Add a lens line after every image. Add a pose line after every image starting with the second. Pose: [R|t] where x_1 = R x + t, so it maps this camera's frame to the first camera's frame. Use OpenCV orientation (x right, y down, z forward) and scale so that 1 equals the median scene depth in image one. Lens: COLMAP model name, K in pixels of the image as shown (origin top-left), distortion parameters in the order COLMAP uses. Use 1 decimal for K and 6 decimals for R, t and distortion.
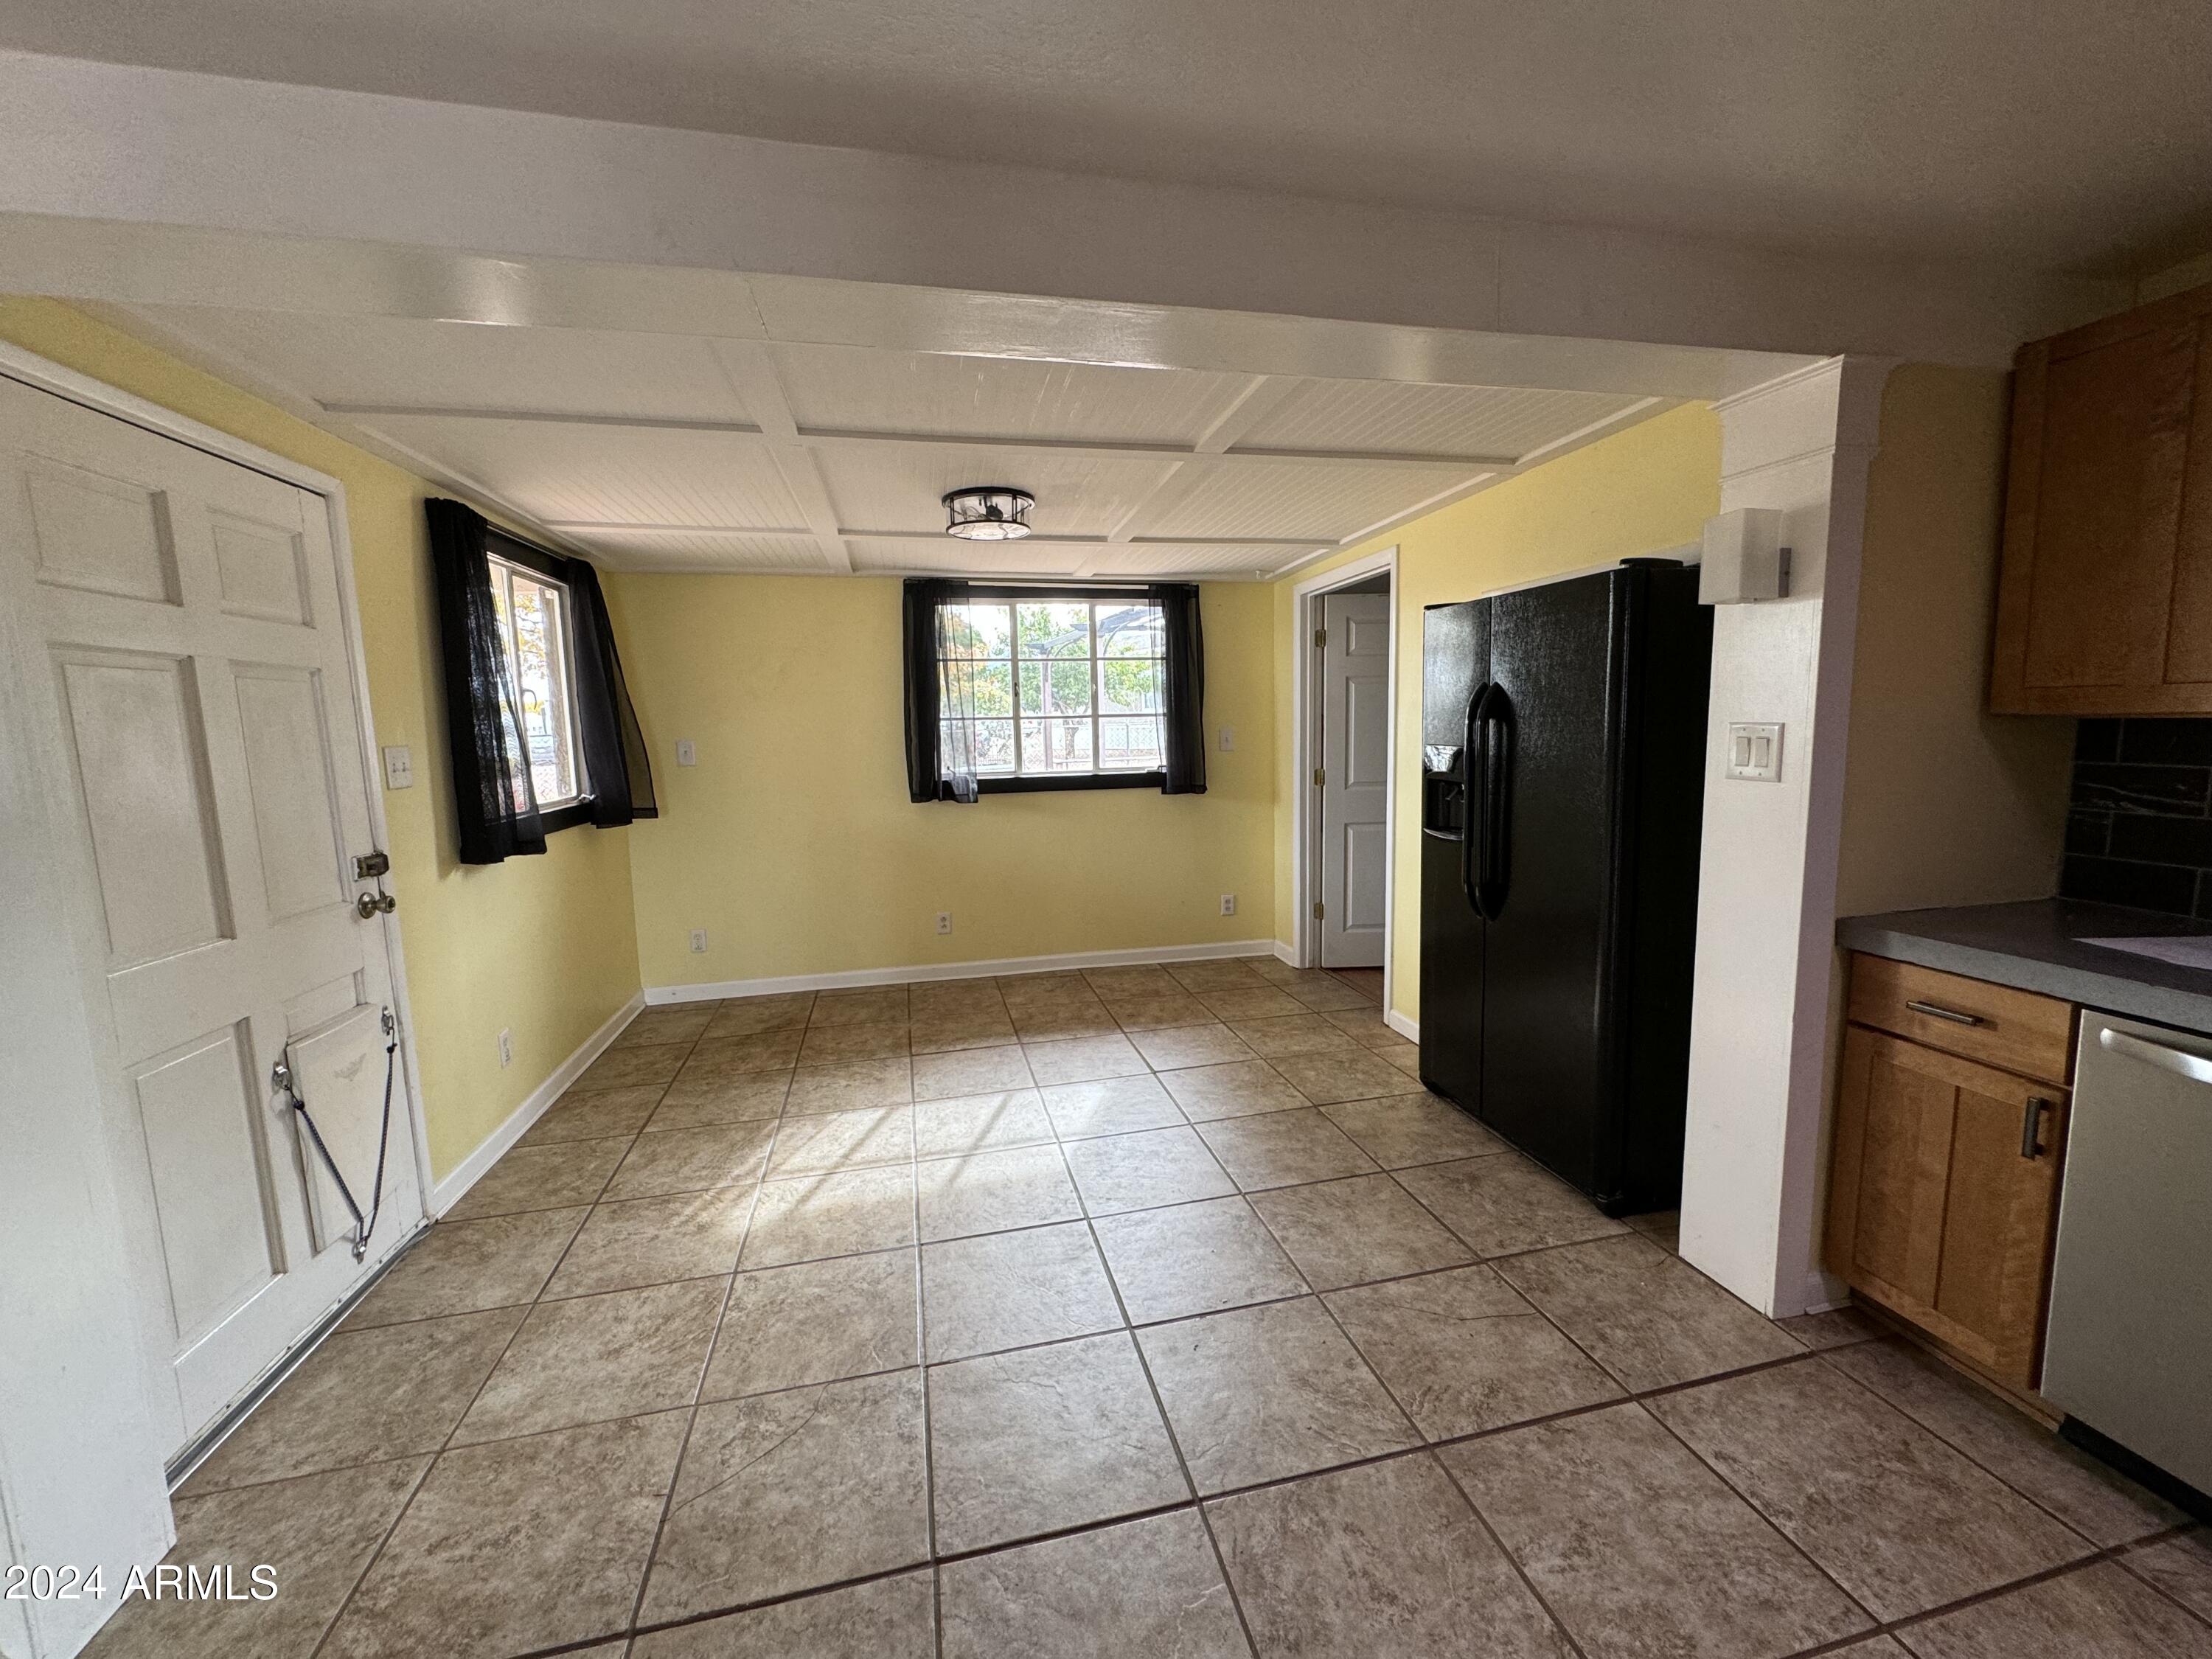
lens RADIAL K [[874.8, 0, 1101.8], [0, 874.8, 831.9], [0, 0, 1]] dist [-0.001772, -0.000004]
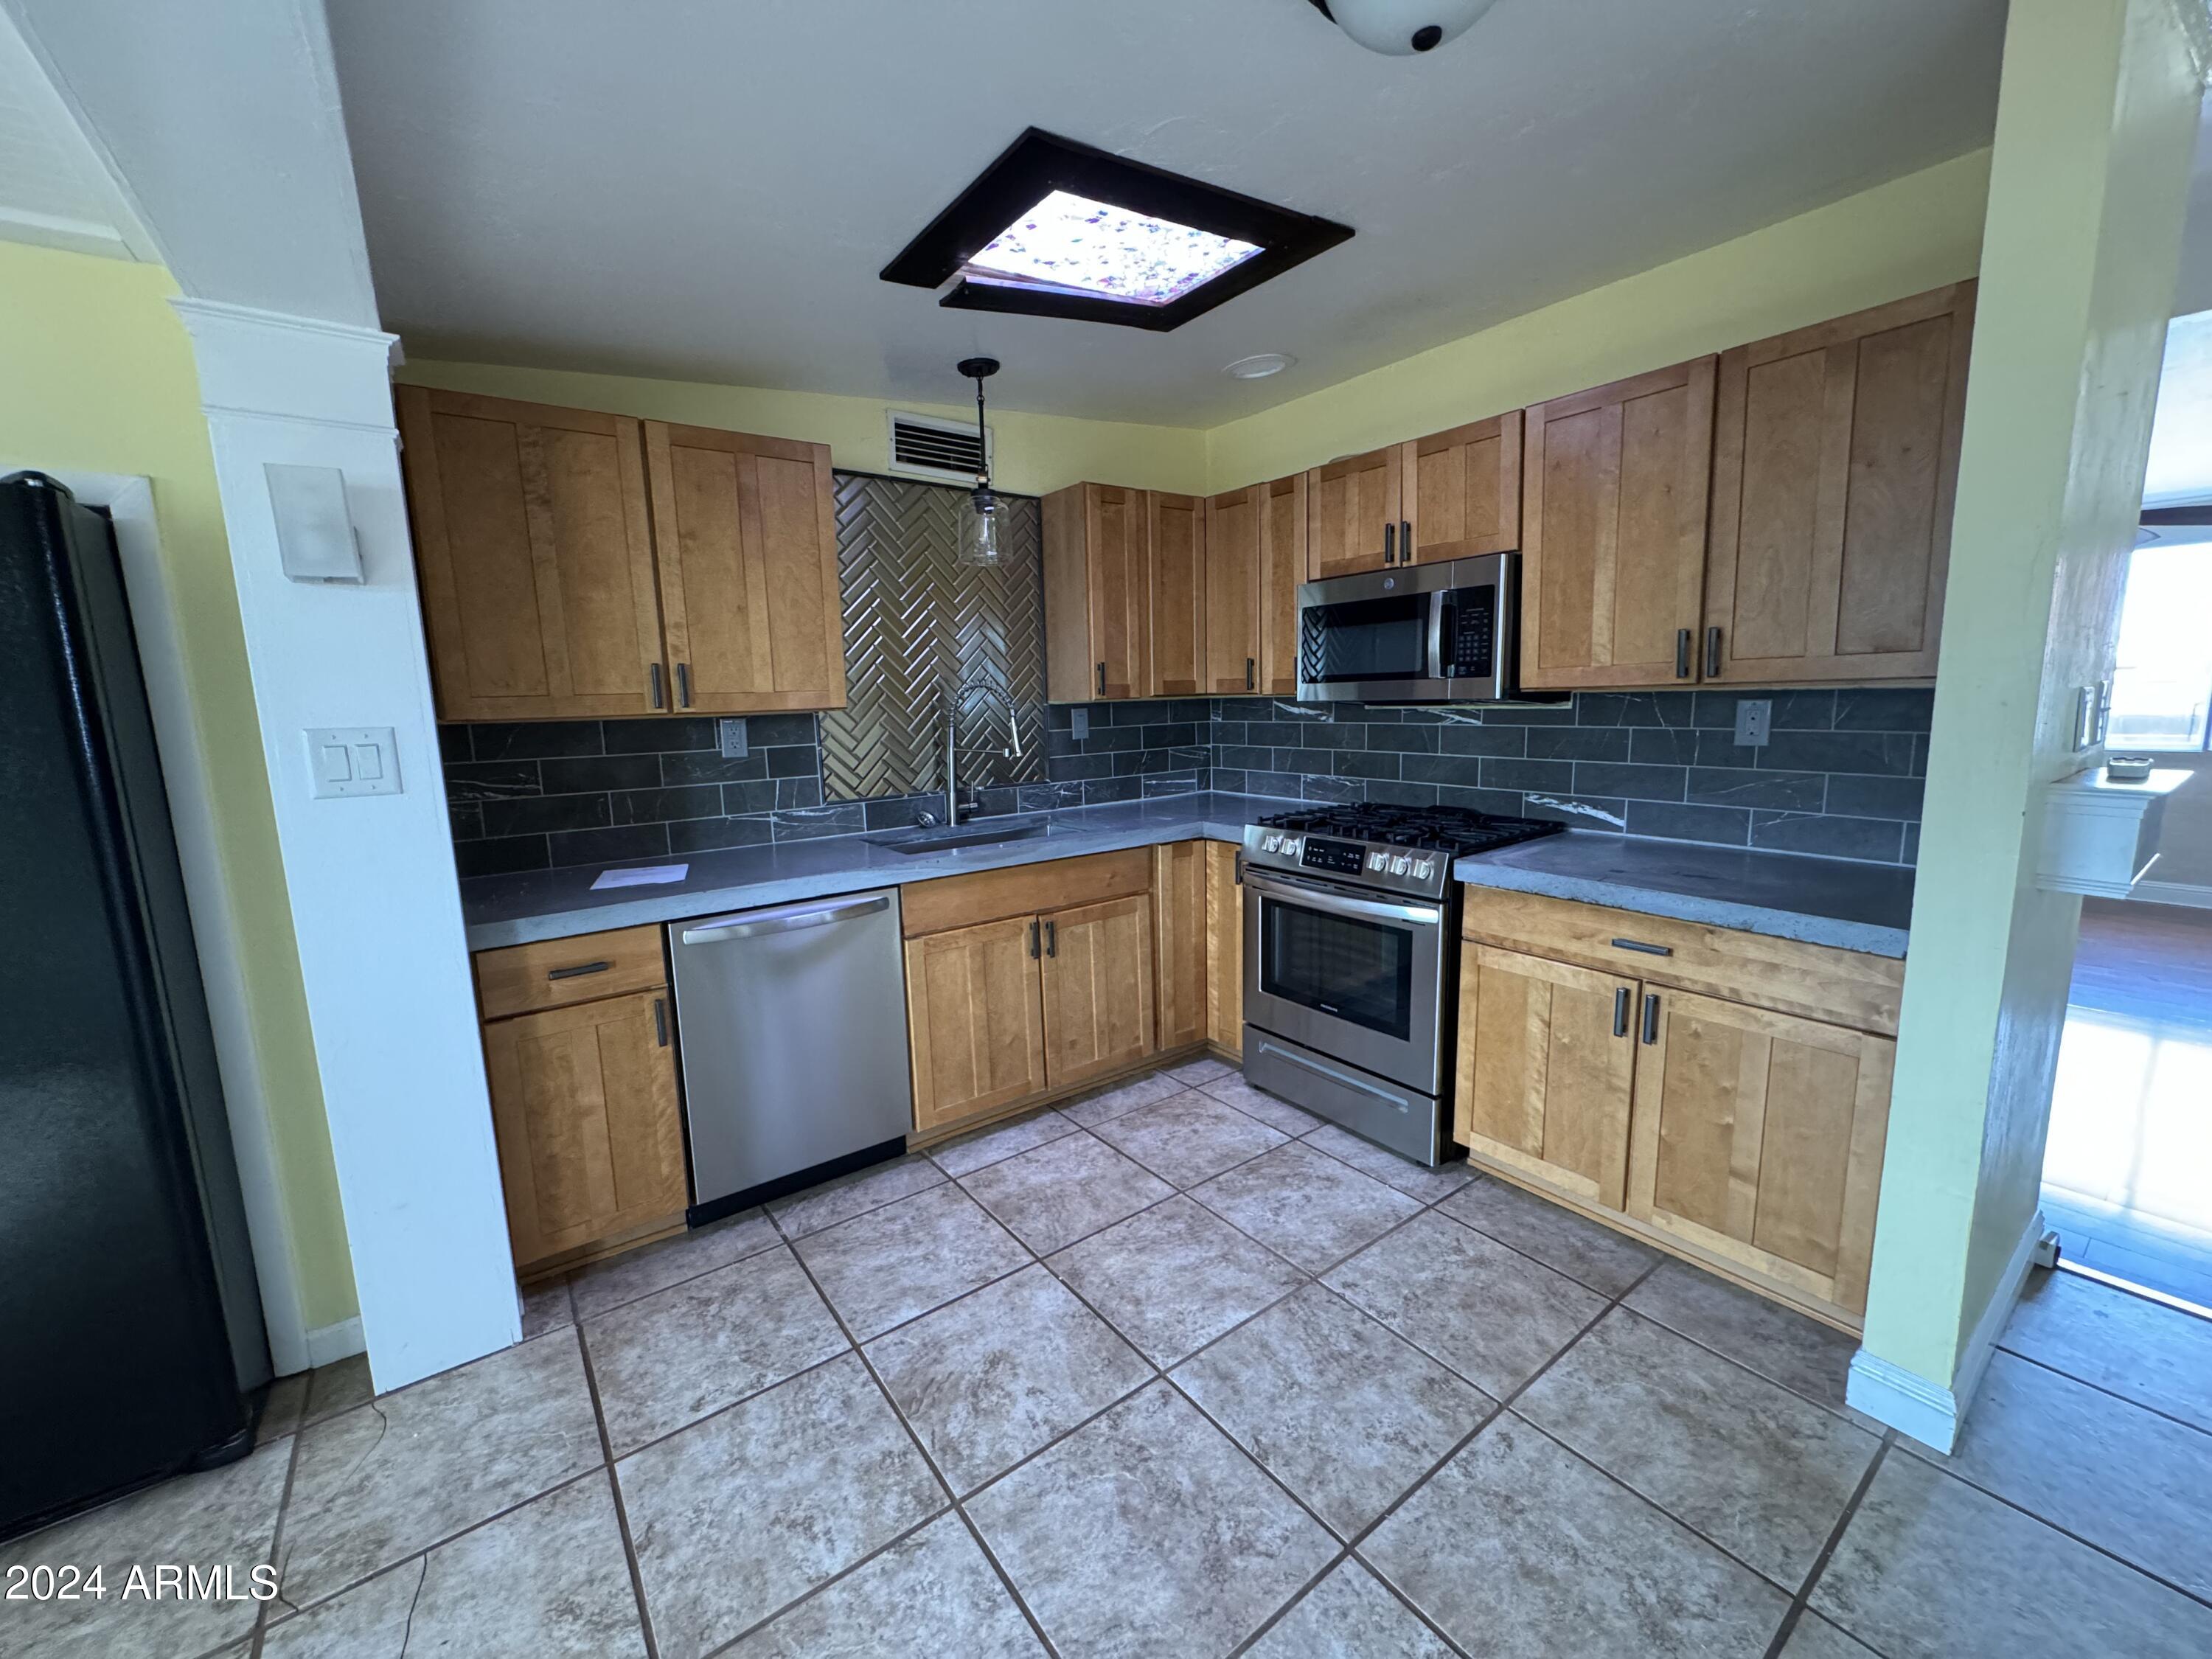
lens RADIAL K [[874.8, 0, 1108.3], [0, 874.8, 830.4], [0, 0, 1]] dist [-0.001772, -0.000004]
pose [[-0.404491, -0.103075, 0.908715, -0.393787], [0.153674, 0.971840, 0.178640, -0.080843], [-0.901538, 0.211904, -0.377260, 0.814768]]
